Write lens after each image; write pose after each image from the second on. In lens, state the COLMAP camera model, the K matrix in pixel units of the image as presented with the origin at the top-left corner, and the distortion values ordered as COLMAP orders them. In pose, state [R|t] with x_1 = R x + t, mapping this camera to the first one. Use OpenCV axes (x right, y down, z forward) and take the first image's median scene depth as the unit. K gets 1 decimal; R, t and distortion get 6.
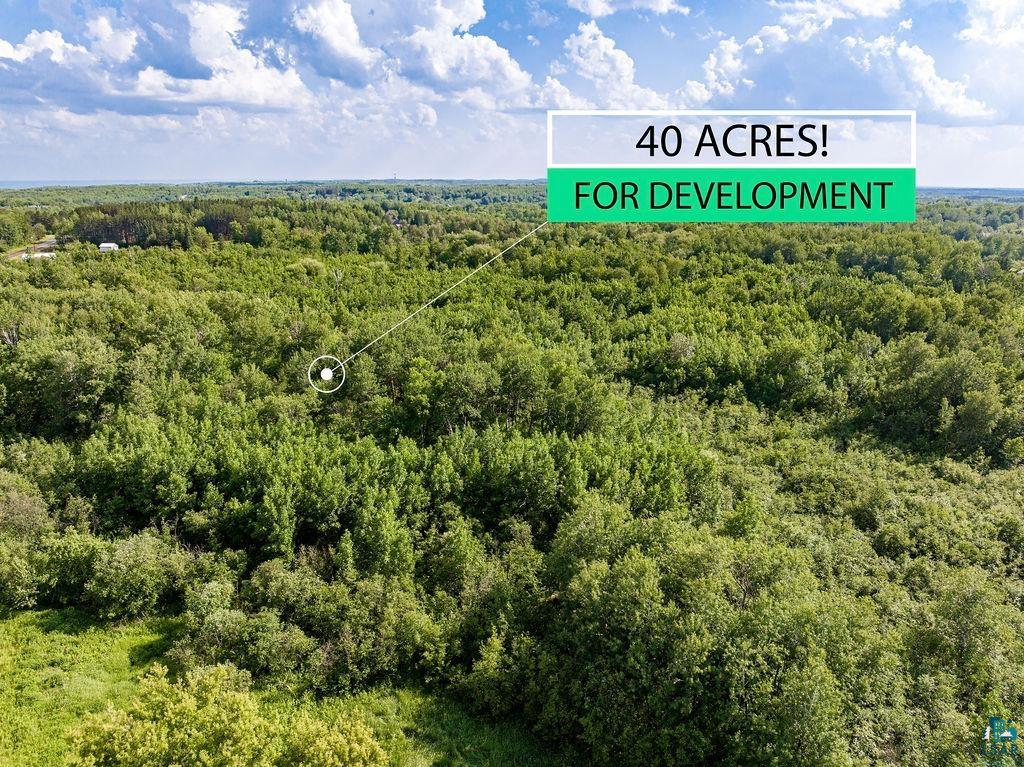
lens RADIAL K [[706.2, 0, 512.2], [0, 706.2, 382.1], [0, 0, 1]] dist [-0.045624, 0.009461]
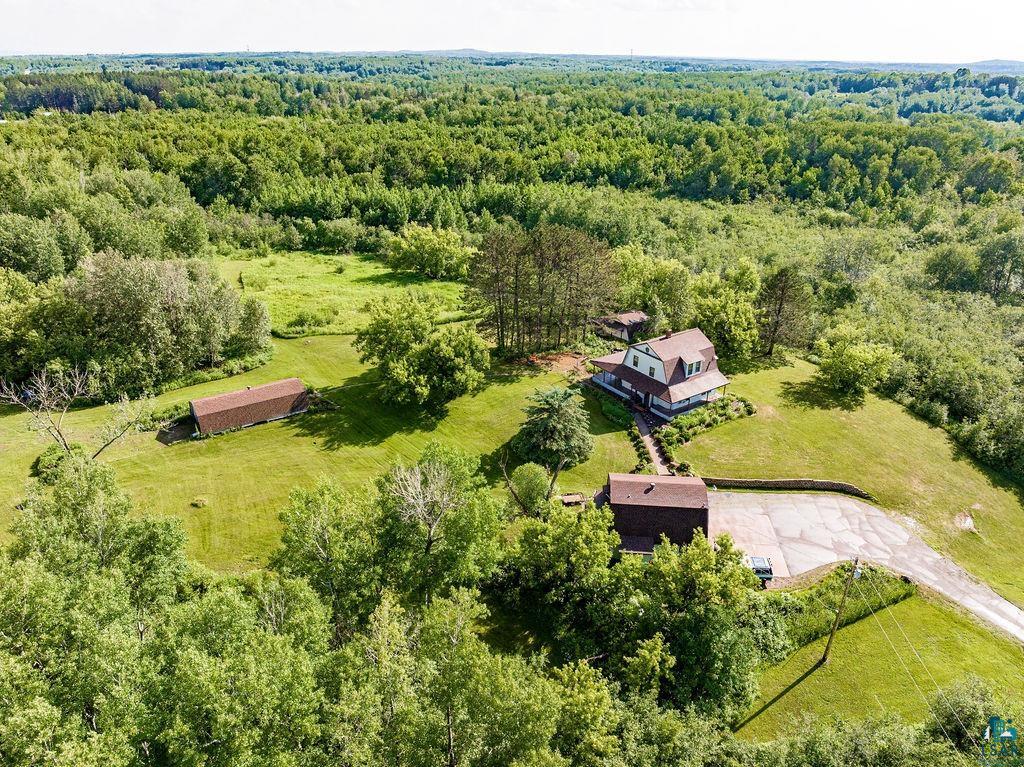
lens RADIAL K [[706.2, 0, 511.2], [0, 706.2, 384.2], [0, 0, 1]] dist [-0.045624, 0.009461]
pose [[0.983780, -0.073032, 0.163840, -0.132501], [0.045264, 0.984879, 0.167223, 0.125652], [-0.173576, -0.157095, 0.972210, -0.423230]]
